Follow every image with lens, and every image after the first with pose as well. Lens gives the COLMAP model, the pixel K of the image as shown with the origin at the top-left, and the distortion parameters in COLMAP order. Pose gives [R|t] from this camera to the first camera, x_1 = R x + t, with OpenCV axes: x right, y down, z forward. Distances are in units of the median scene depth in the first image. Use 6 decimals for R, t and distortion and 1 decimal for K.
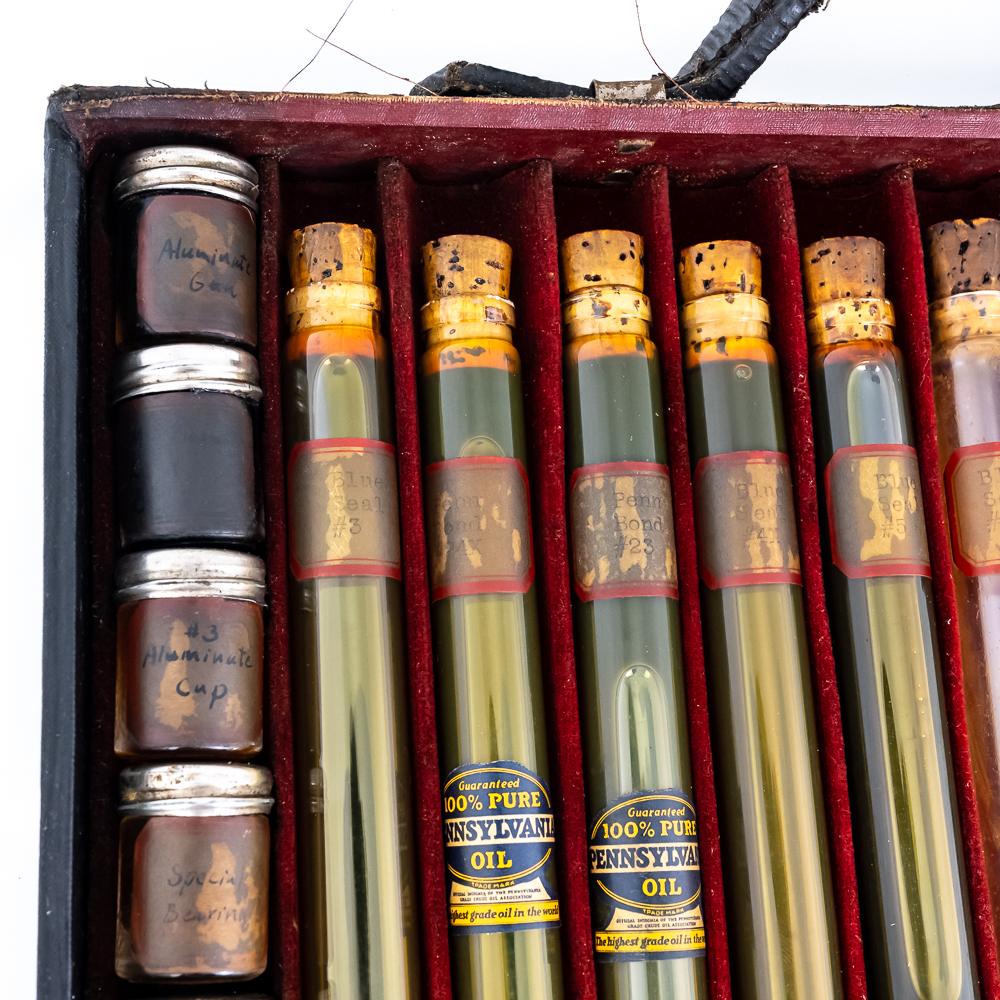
lens RADIAL K [[1719.8, 0, 502.8], [0, 1719.8, 499.7], [0, 0, 1]] dist [0.023532, 0.000000]
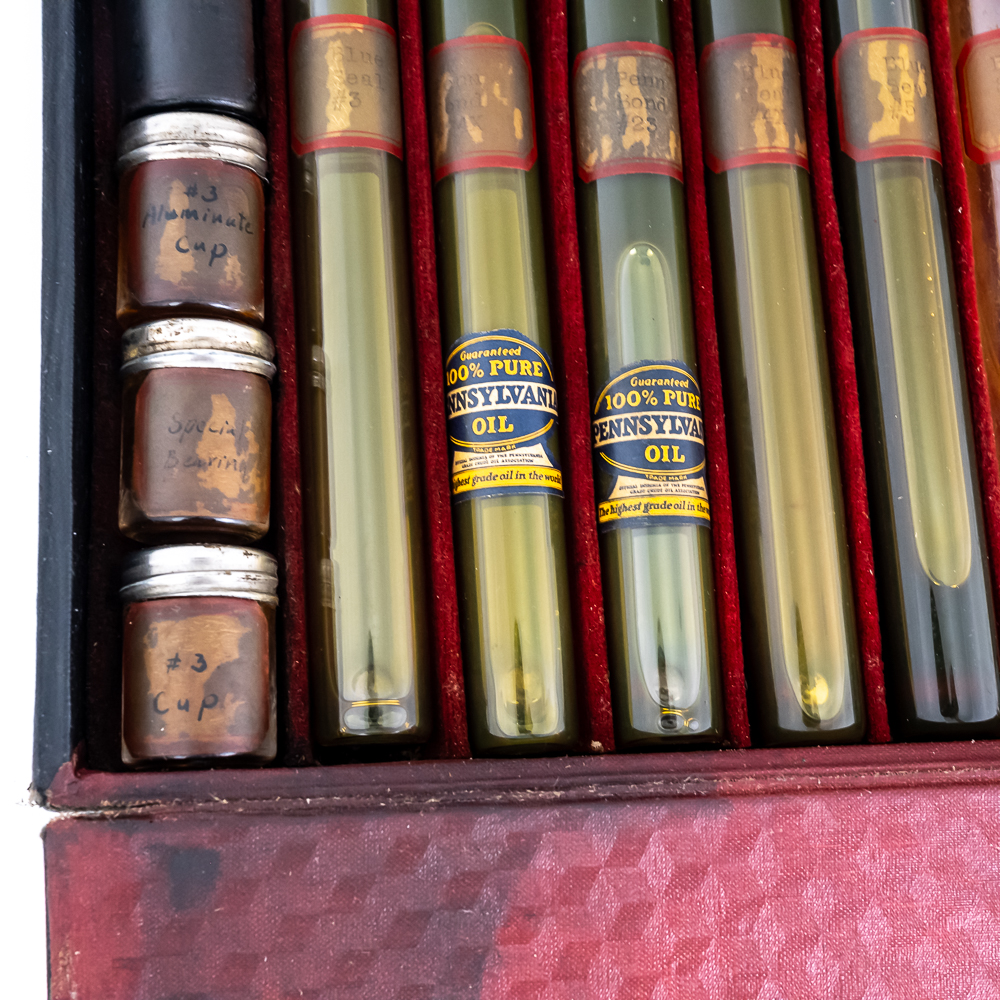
lens RADIAL K [[1719.8, 0, 497.4], [0, 1719.8, 500.3], [0, 0, 1]] dist [0.023532, 0.000000]
pose [[0.999272, -0.006283, -0.037622, 0.032453], [0.006782, 0.999891, 0.013138, 0.233815], [0.037535, -0.013383, 0.999206, 0.003813]]
